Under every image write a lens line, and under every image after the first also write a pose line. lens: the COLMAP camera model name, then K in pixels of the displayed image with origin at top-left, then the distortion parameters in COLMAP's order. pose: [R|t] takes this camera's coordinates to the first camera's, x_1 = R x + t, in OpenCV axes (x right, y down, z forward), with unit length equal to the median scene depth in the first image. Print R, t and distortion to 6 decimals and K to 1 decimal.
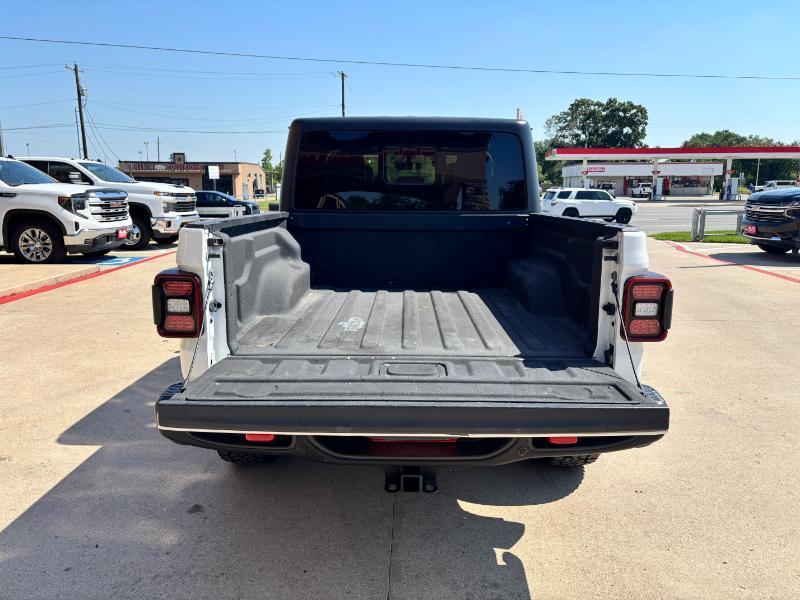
lens RADIAL K [[604.4, 0, 376.6], [0, 604.4, 303.4], [0, 0, 1]] dist [0.047890, -0.034487]
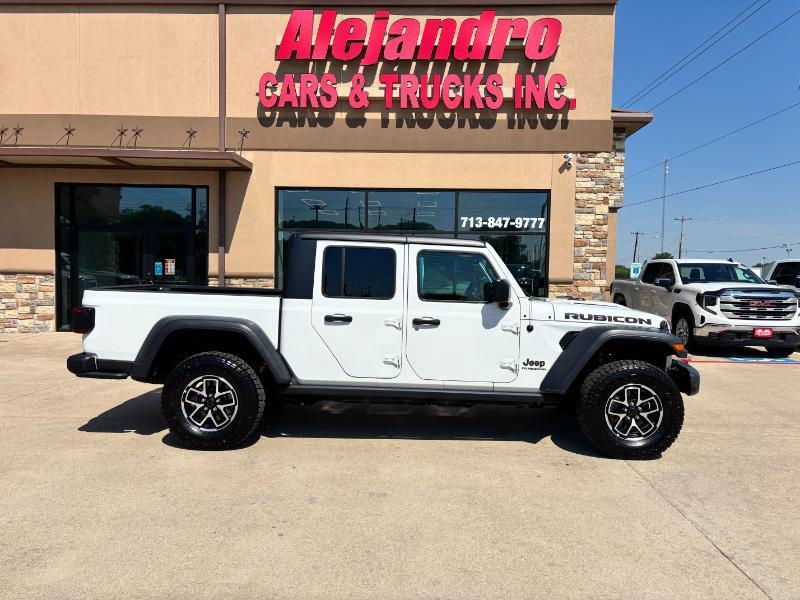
lens RADIAL K [[604.4, 0, 404.4], [0, 604.4, 303.8], [0, 0, 1]] dist [0.047890, -0.034487]
pose [[-0.009190, 0.048453, -0.998783, 0.180250], [-0.211945, 0.976037, 0.049300, -0.028486], [0.977238, 0.212140, 0.001299, 0.136058]]
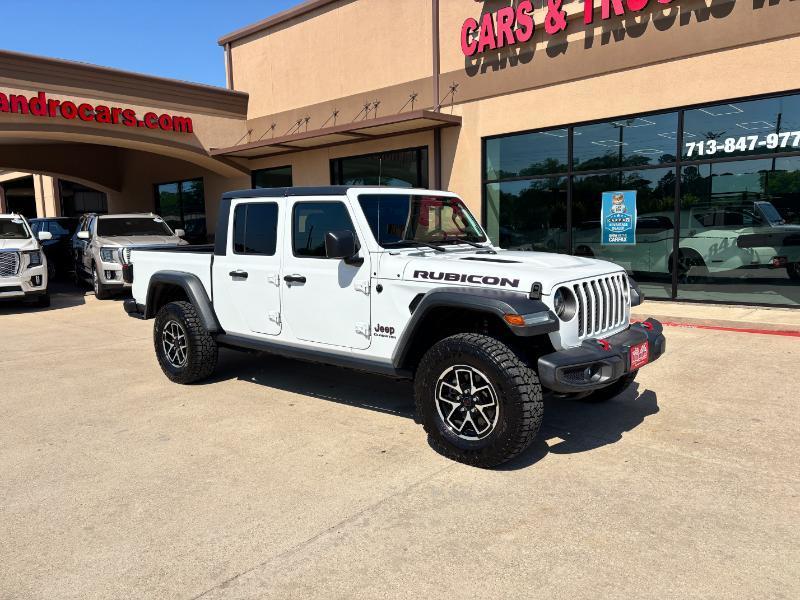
lens RADIAL K [[604.4, 0, 399.1], [0, 604.4, 304.6], [0, 0, 1]] dist [0.047890, -0.034487]
pose [[-0.652295, 0.110449, -0.749875, 0.122733], [-0.122012, 0.961123, 0.247699, -0.050507], [0.748080, 0.253067, -0.613460, 0.250448]]
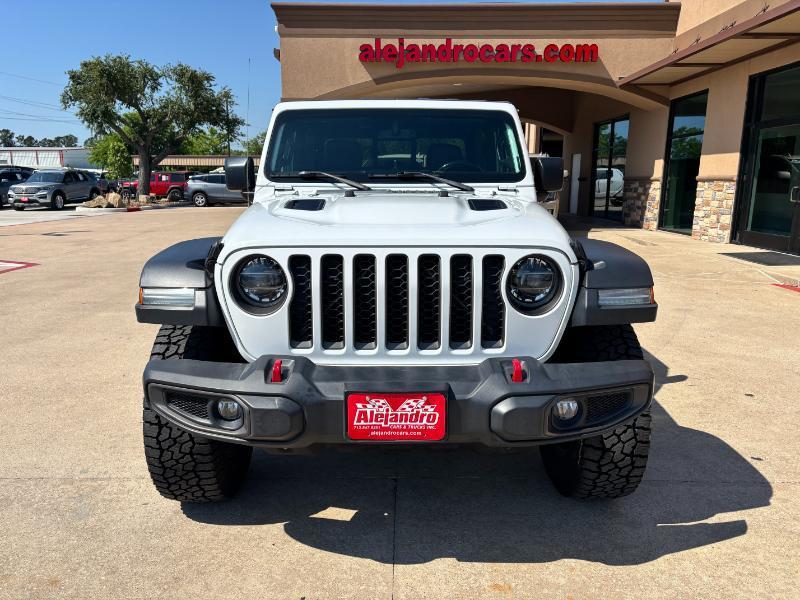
lens RADIAL K [[604.4, 0, 395.5], [0, 604.4, 303.2], [0, 0, 1]] dist [0.047890, -0.034487]
pose [[-0.999928, -0.004237, -0.011247, 0.007275], [-0.008246, 0.922651, 0.385548, -0.049511], [0.008744, 0.385612, -0.922619, 0.263883]]
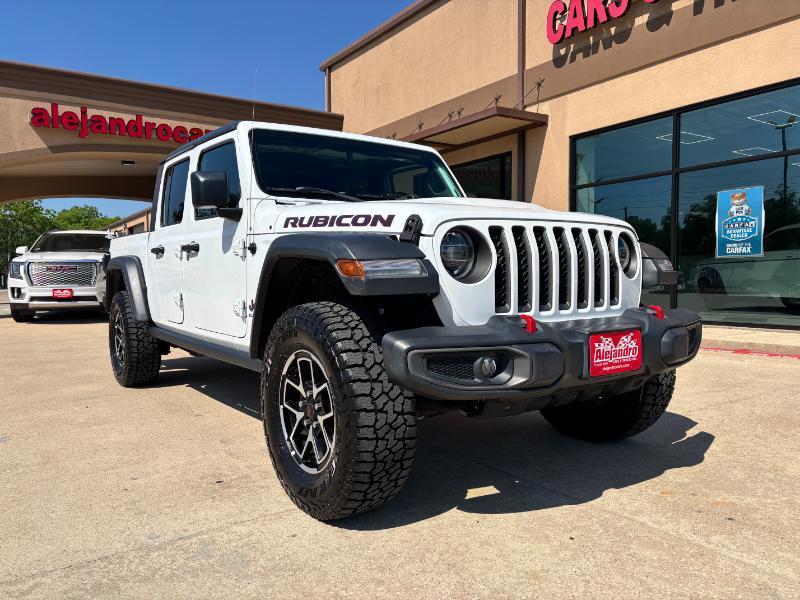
lens RADIAL K [[604.4, 0, 393.1], [0, 604.4, 304.5], [0, 0, 1]] dist [0.047890, -0.034487]
pose [[-0.818170, 0.035831, -0.573859, 0.064798], [-0.101336, 0.973448, 0.205258, -0.034353], [0.565976, 0.226088, -0.792815, 0.253839]]
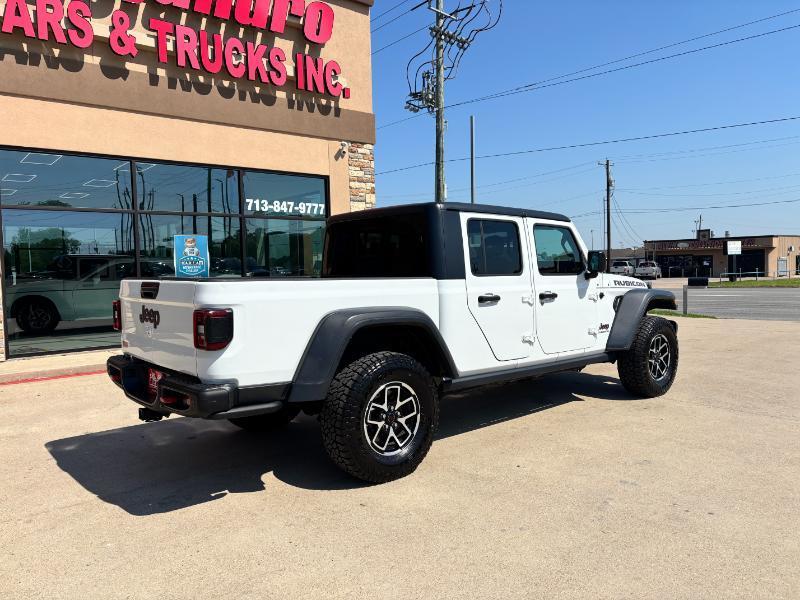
lens RADIAL K [[604.4, 0, 402.3], [0, 604.4, 297.2], [0, 0, 1]] dist [0.047890, -0.034487]
pose [[0.652276, 0.021909, -0.757665, 0.120959], [-0.124591, 0.989085, -0.078660, -0.001176], [0.747672, 0.145706, 0.647887, 0.018141]]
